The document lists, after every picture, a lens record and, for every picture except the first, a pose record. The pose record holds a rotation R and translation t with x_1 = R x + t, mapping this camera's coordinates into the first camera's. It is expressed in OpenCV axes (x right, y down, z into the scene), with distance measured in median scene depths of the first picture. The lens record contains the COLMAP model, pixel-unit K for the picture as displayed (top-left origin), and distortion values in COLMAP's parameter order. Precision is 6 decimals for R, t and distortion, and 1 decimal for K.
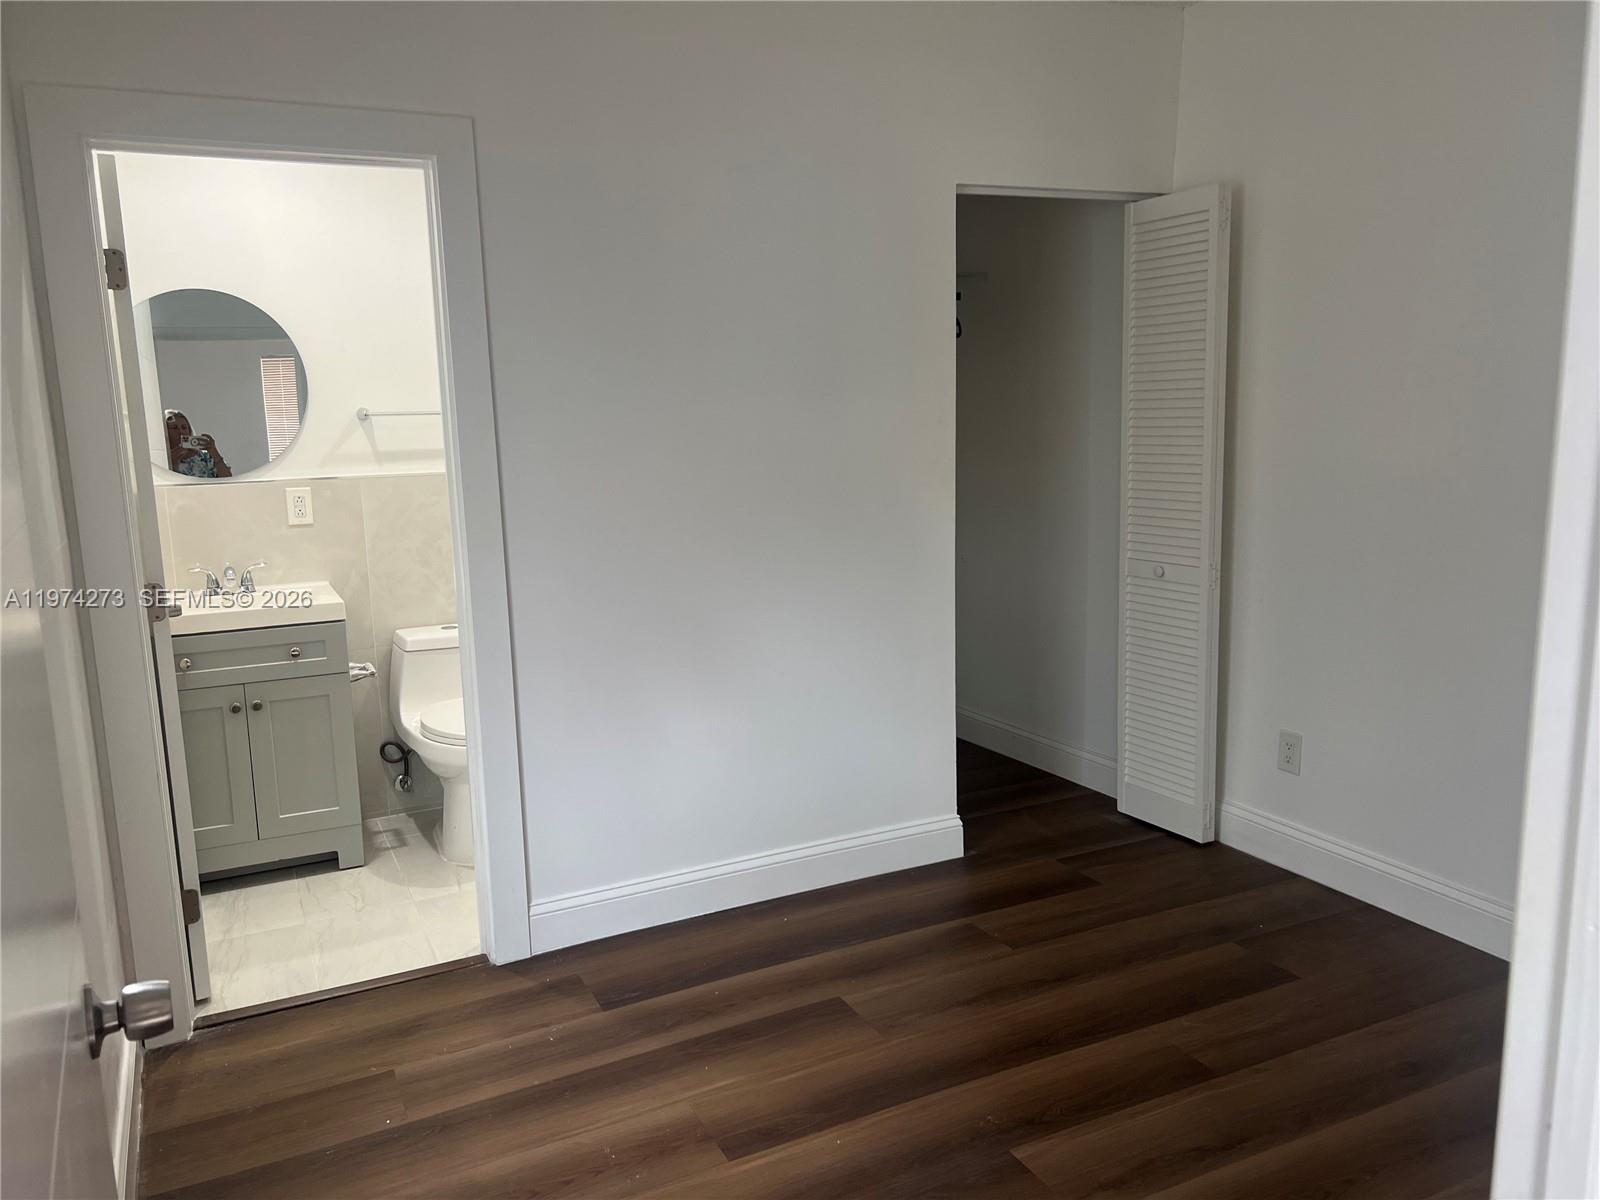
lens RADIAL K [[1216.9, 0, 800.0], [0, 1216.9, 600.0], [0, 0, 1]] dist [0.005336, 0.000289]
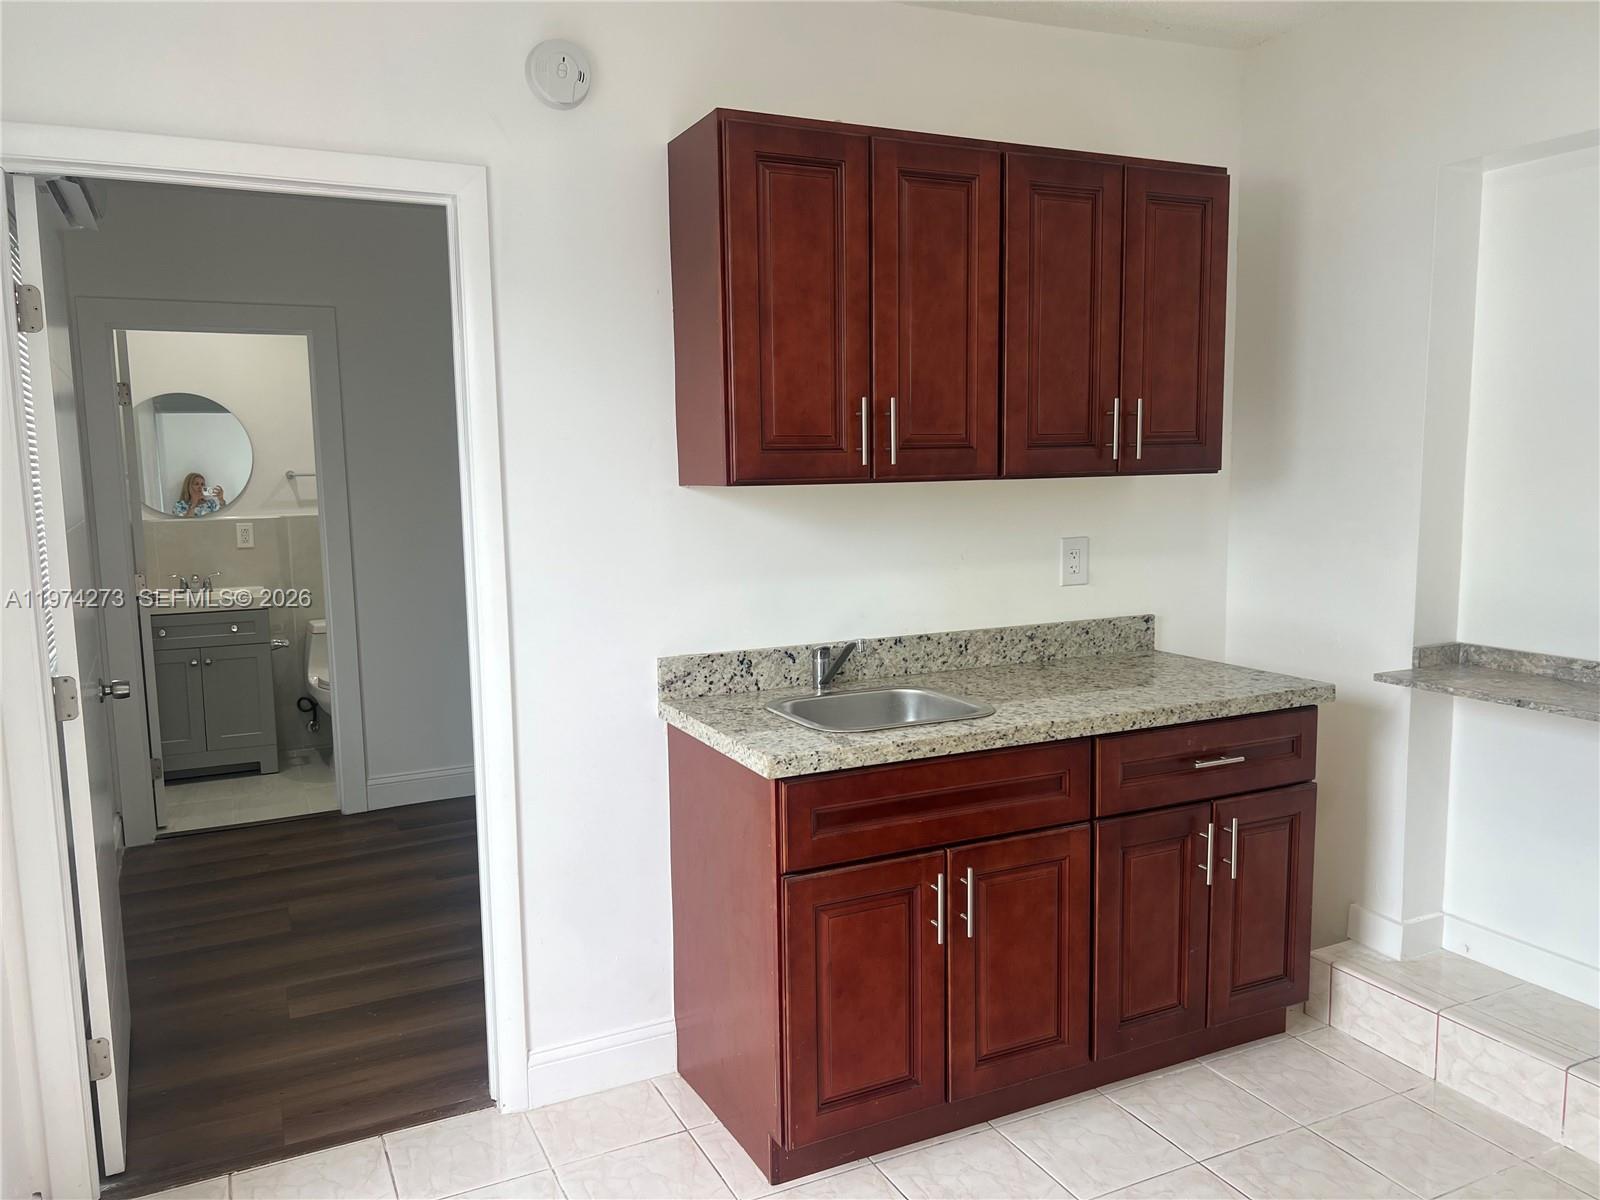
lens RADIAL K [[1212.6, 0, 798.4], [0, 1212.6, 609.1], [0, 0, 1]] dist [0.052391, -0.054277]
pose [[0.999879, 0.012817, -0.008851, 0.292921], [-0.013148, 0.999178, -0.038345, 0.063954], [0.008352, 0.038456, 0.999225, -0.507994]]
